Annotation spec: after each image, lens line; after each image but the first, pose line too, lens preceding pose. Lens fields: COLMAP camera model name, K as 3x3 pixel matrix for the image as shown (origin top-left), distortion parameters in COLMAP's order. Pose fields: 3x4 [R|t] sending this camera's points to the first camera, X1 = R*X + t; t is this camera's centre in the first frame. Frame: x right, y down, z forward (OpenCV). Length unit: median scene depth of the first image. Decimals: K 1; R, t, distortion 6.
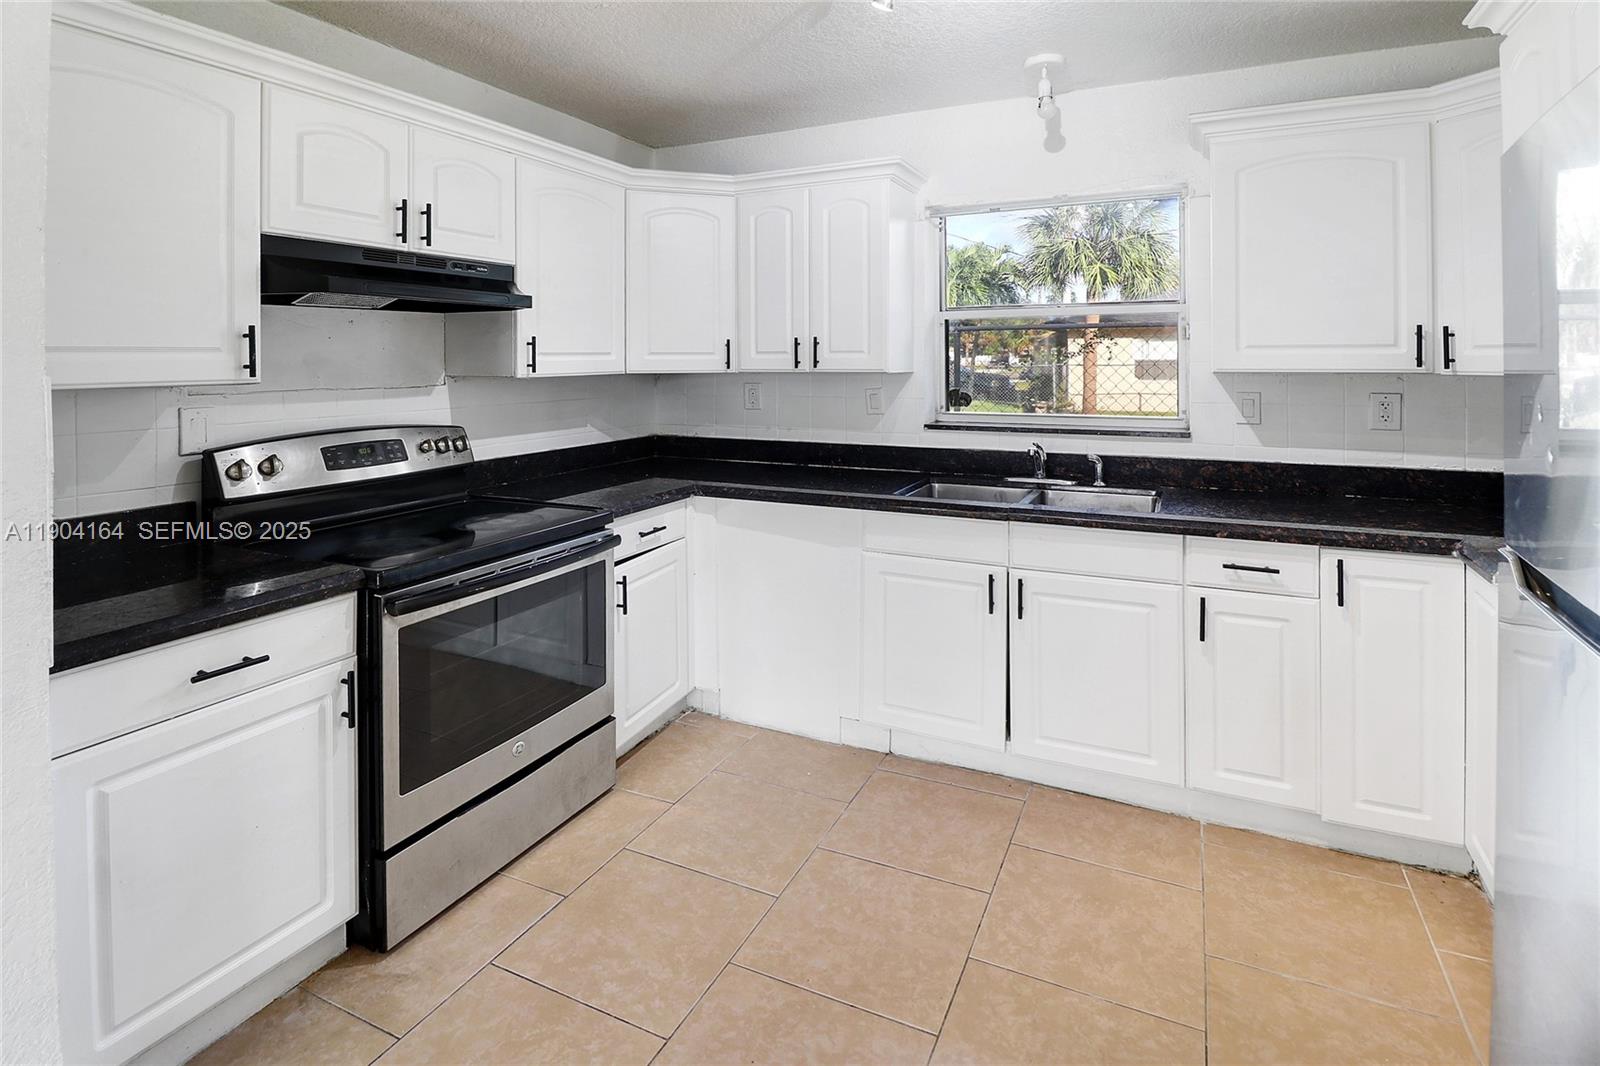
lens RADIAL K [[791.5, 0, 921.0], [0, 791.5, 395.1], [0, 0, 1]] dist [-0.000500, -0.007510]
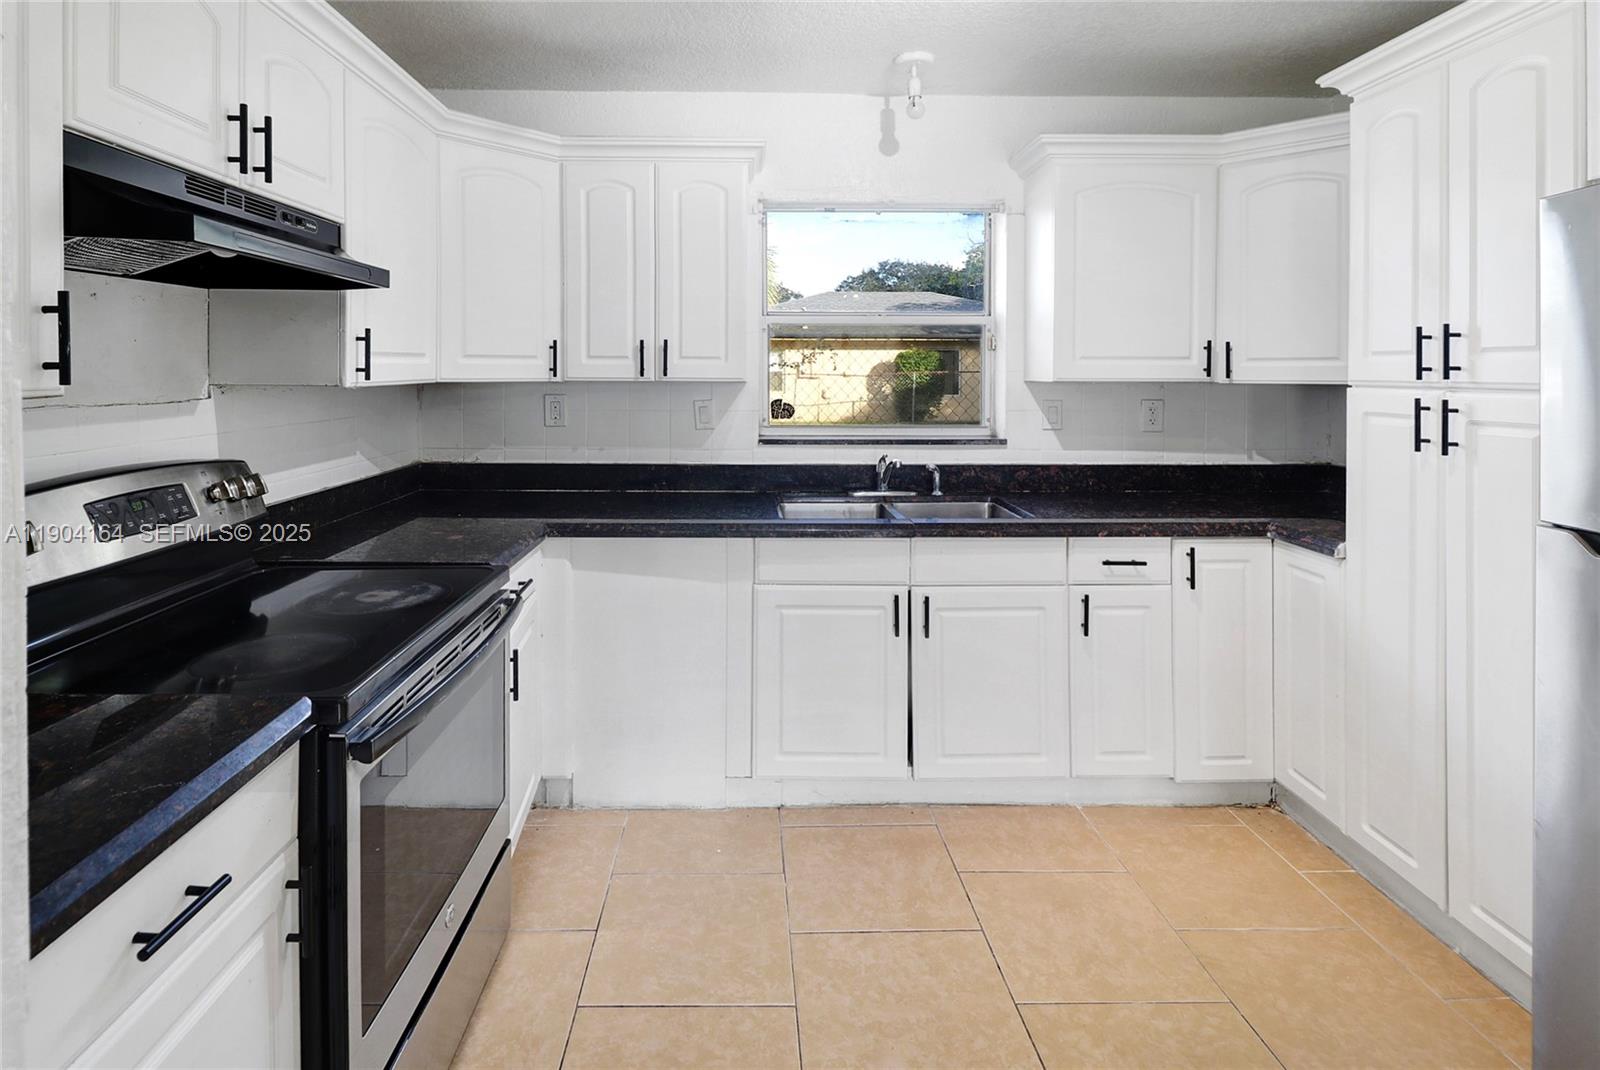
lens RADIAL K [[793.4, 0, 704.5], [0, 793.4, 415.5], [0, 0, 1]] dist [-0.001694, -0.001198]
pose [[0.912287, -0.015868, 0.409245, -0.526165], [0.012335, 0.999860, 0.011271, -0.001262], [-0.409367, -0.005235, 0.912355, 0.240511]]
